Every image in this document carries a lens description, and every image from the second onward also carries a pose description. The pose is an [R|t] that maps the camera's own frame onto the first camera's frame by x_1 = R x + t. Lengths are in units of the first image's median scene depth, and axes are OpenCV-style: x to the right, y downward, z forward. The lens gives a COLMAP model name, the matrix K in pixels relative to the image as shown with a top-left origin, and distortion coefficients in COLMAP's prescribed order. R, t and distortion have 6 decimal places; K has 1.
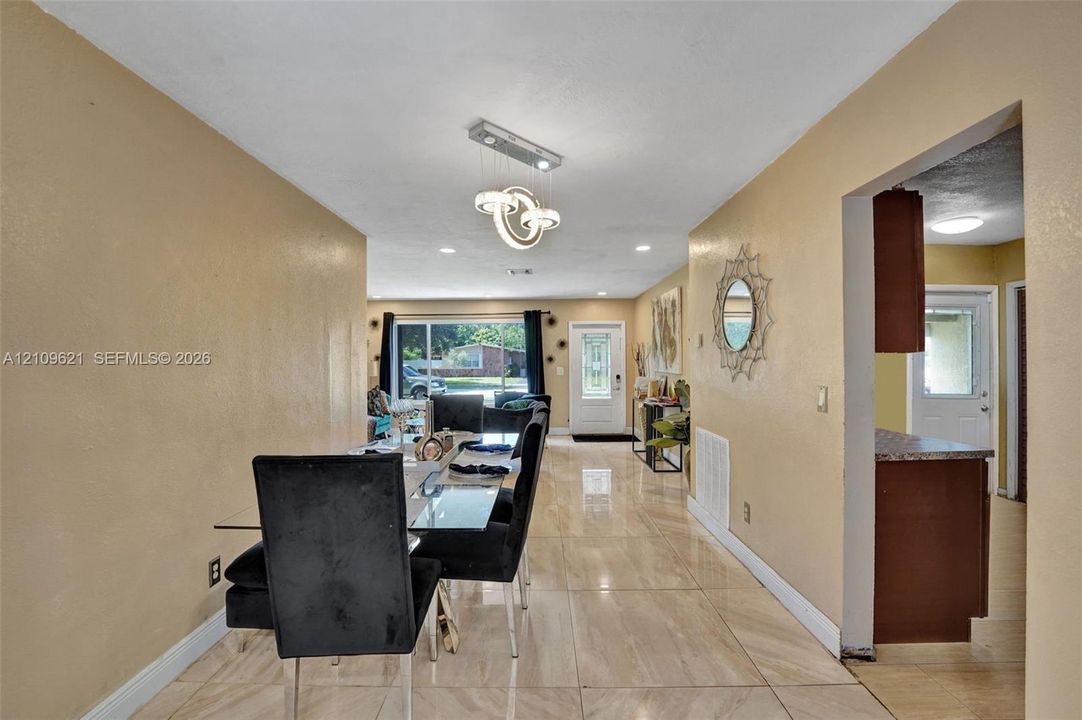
lens RADIAL K [[449.3, 0, 532.1], [0, 449.3, 359.5], [0, 0, 1]] dist [-0.008382, 0.000378]
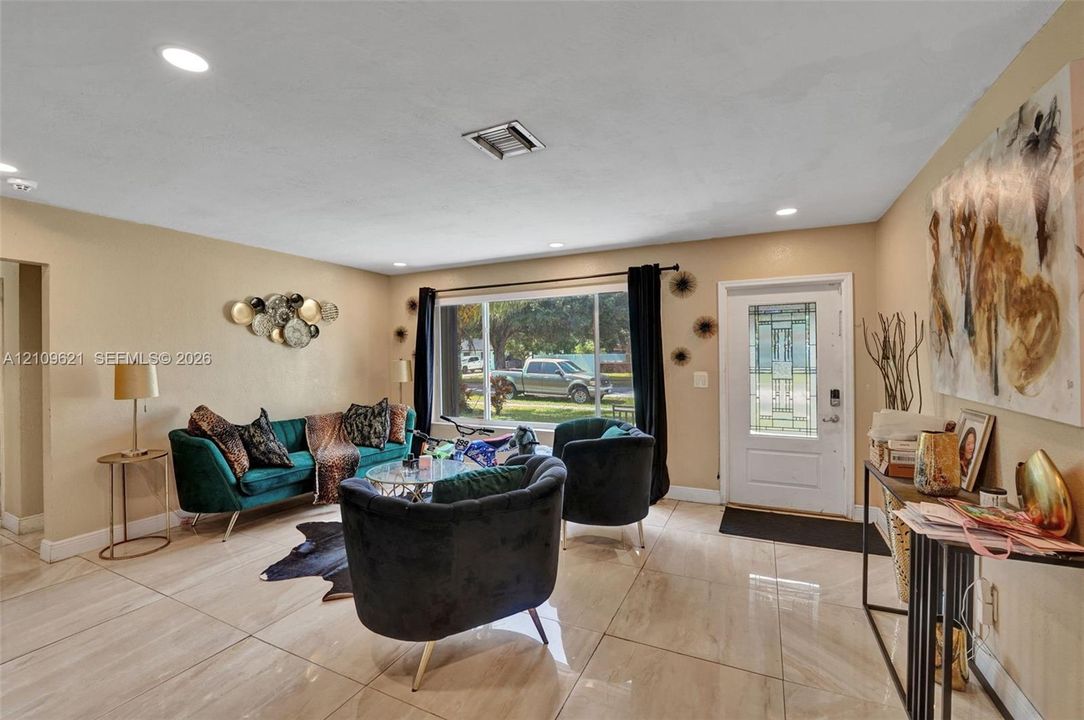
lens RADIAL K [[464.2, 0, 512.8], [0, 464.2, 354.7], [0, 0, 1]] dist [-0.015214, 0.000036]
pose [[0.893720, -0.002870, -0.448615, 0.117328], [0.005099, 0.999980, 0.003760, -0.006299], [0.448595, -0.005647, 0.893717, 0.462147]]
